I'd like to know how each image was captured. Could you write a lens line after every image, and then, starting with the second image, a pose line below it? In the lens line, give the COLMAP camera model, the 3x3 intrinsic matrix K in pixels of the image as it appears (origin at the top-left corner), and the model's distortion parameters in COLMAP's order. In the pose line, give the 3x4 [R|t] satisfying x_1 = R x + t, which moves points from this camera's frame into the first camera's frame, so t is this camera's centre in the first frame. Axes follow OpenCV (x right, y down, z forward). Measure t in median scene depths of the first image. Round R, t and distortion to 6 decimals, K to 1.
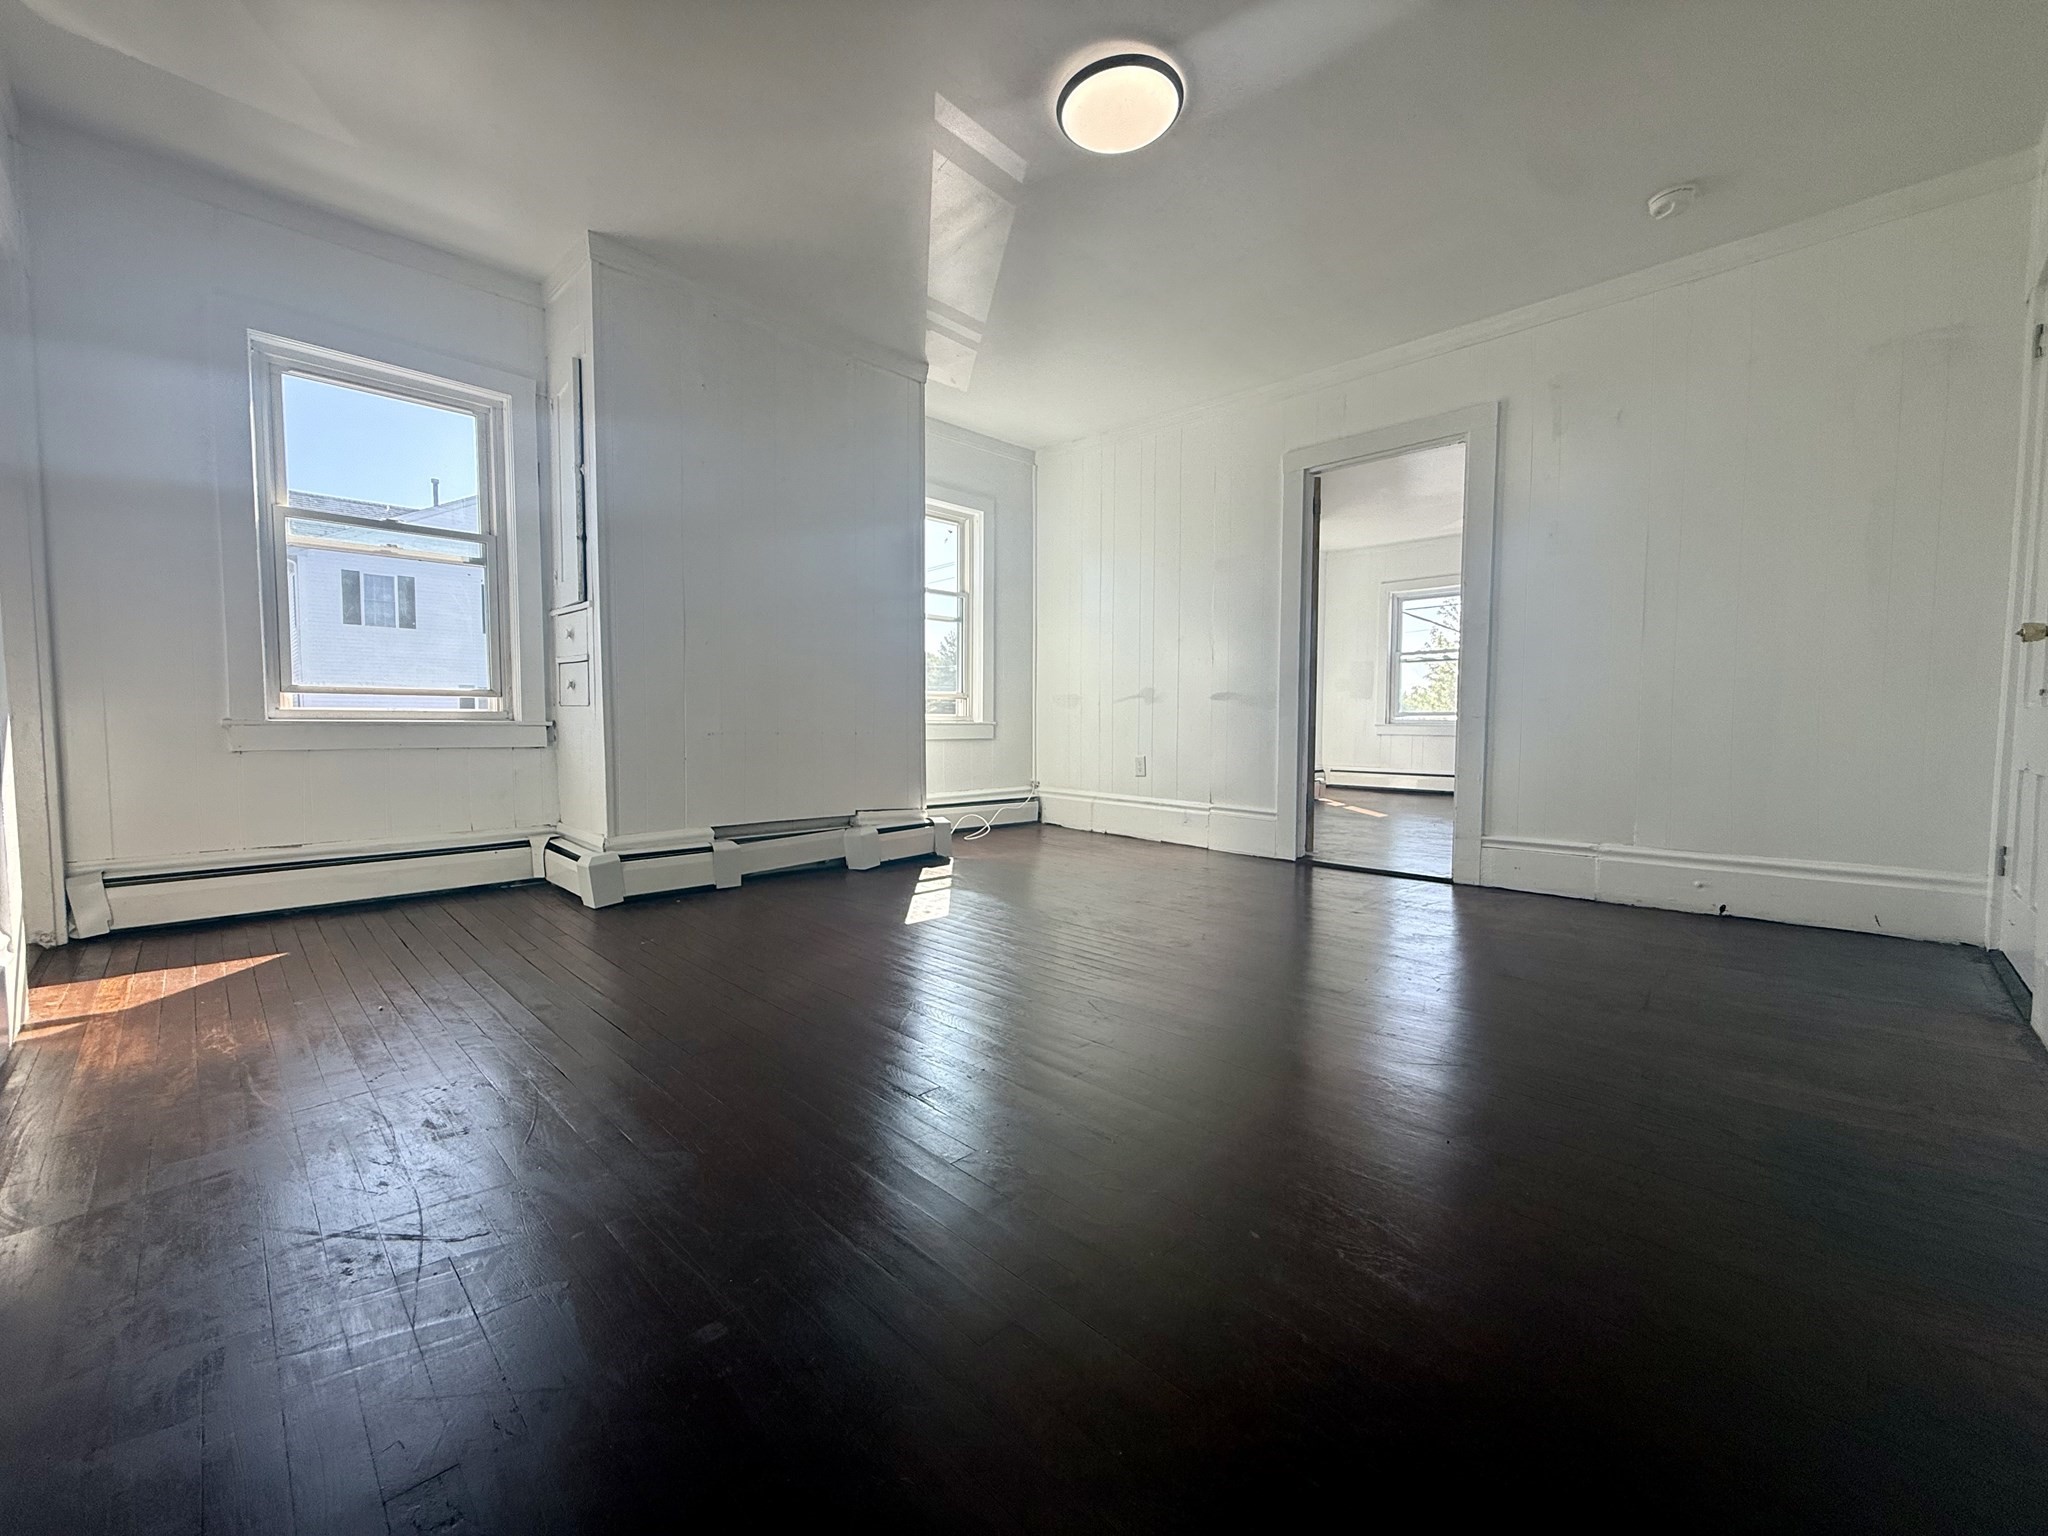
lens RADIAL K [[816.8, 0, 1024.0], [0, 816.8, 768.0], [0, 0, 1]] dist [-0.001831, 0.000210]
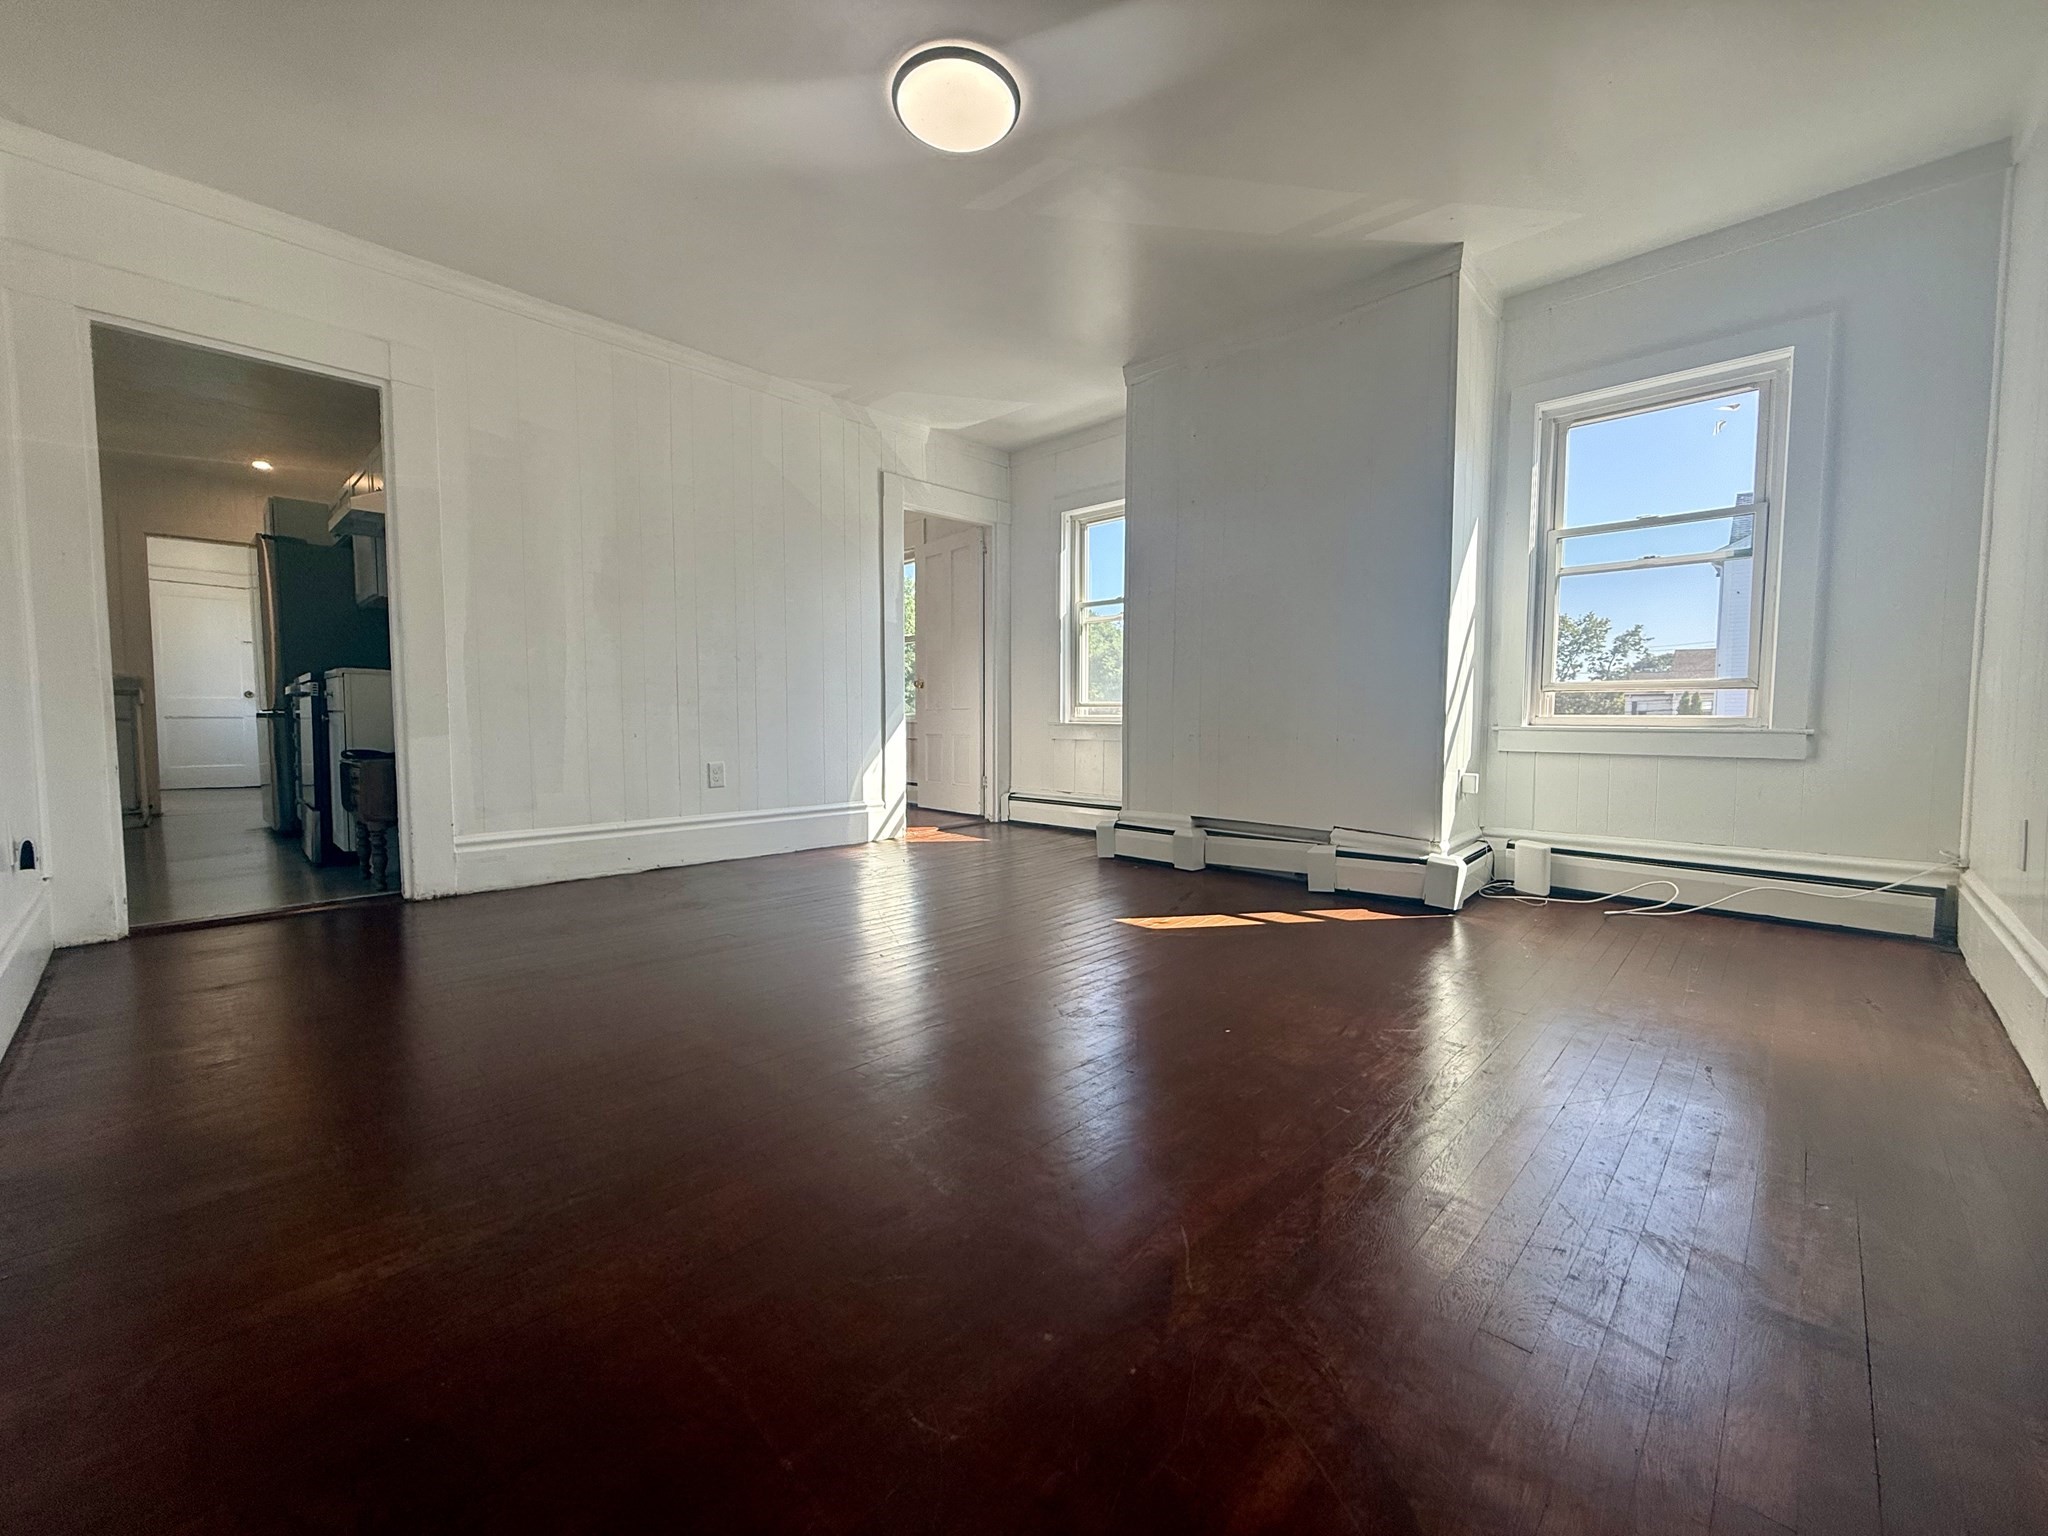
lens RADIAL K [[816.8, 0, 1024.0], [0, 816.8, 768.0], [0, 0, 1]] dist [-0.001831, 0.000210]
pose [[0.014827, 0.048381, -0.998719, 0.742058], [-0.067274, 0.996614, 0.047280, -0.032409], [0.997624, 0.066487, 0.018032, 0.730858]]
